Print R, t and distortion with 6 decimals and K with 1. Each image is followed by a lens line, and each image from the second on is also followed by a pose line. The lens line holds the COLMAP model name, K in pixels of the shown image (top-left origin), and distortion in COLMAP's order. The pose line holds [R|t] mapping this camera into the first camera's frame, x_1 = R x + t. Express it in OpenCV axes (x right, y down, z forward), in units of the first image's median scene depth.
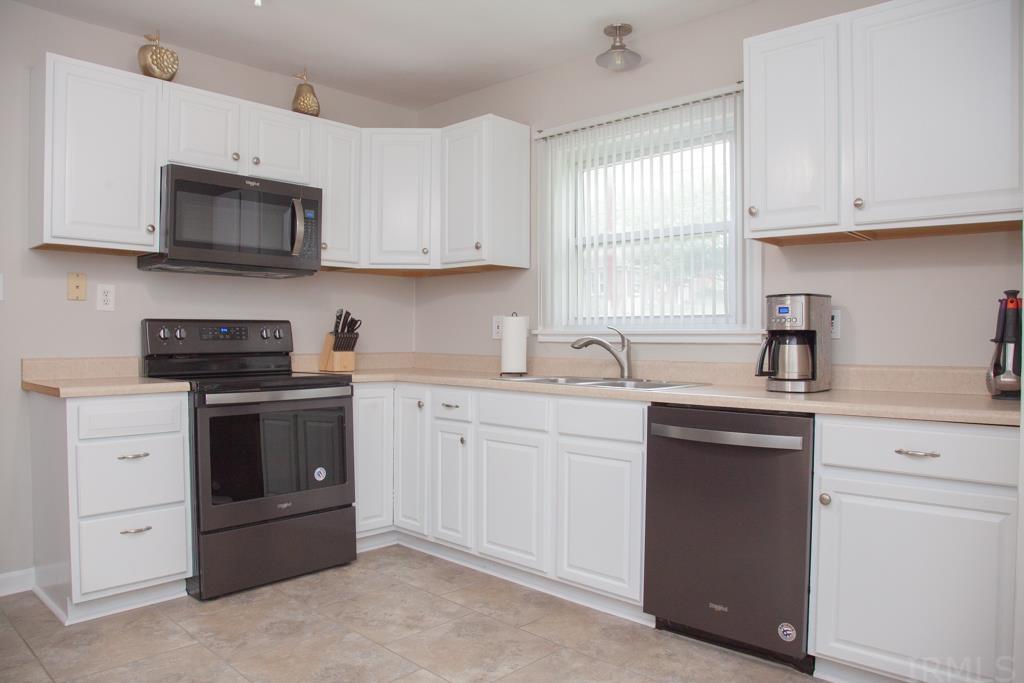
lens RADIAL K [[703.0, 0, 511.4], [0, 703.0, 350.4], [0, 0, 1]] dist [-0.126260, 0.056149]
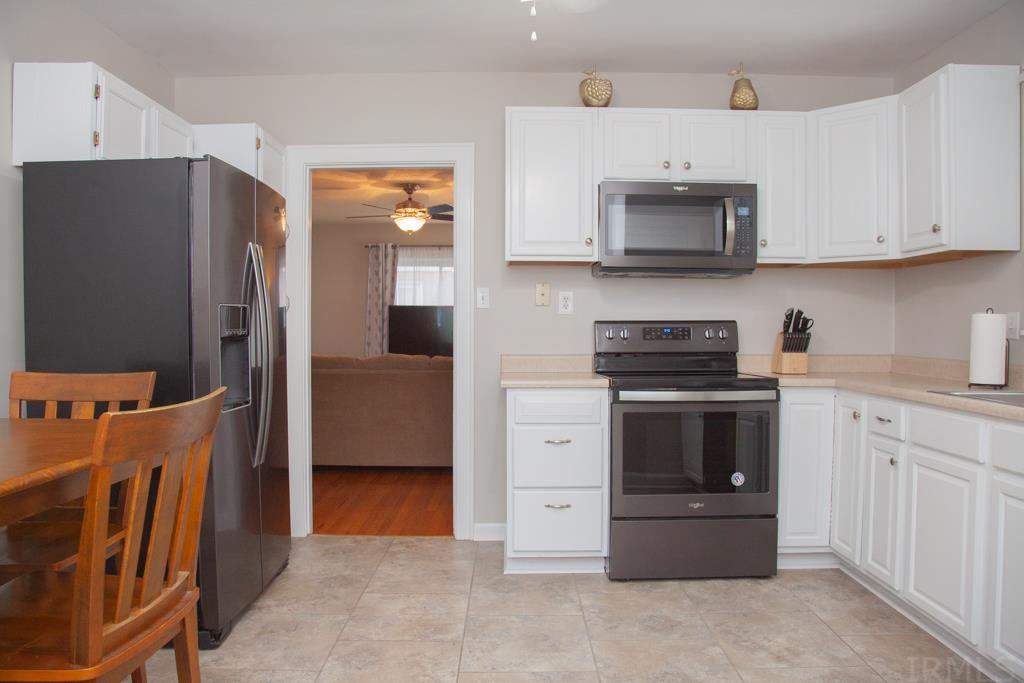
lens RADIAL K [[703.2, 0, 512.0], [0, 703.2, 341.5], [0, 0, 1]] dist [-0.132850, 0.065676]
pose [[0.681905, 0.009504, -0.731379, 0.206519], [-0.013218, 0.999912, 0.000670, -0.010506], [0.731322, 0.009210, 0.681971, 0.103889]]
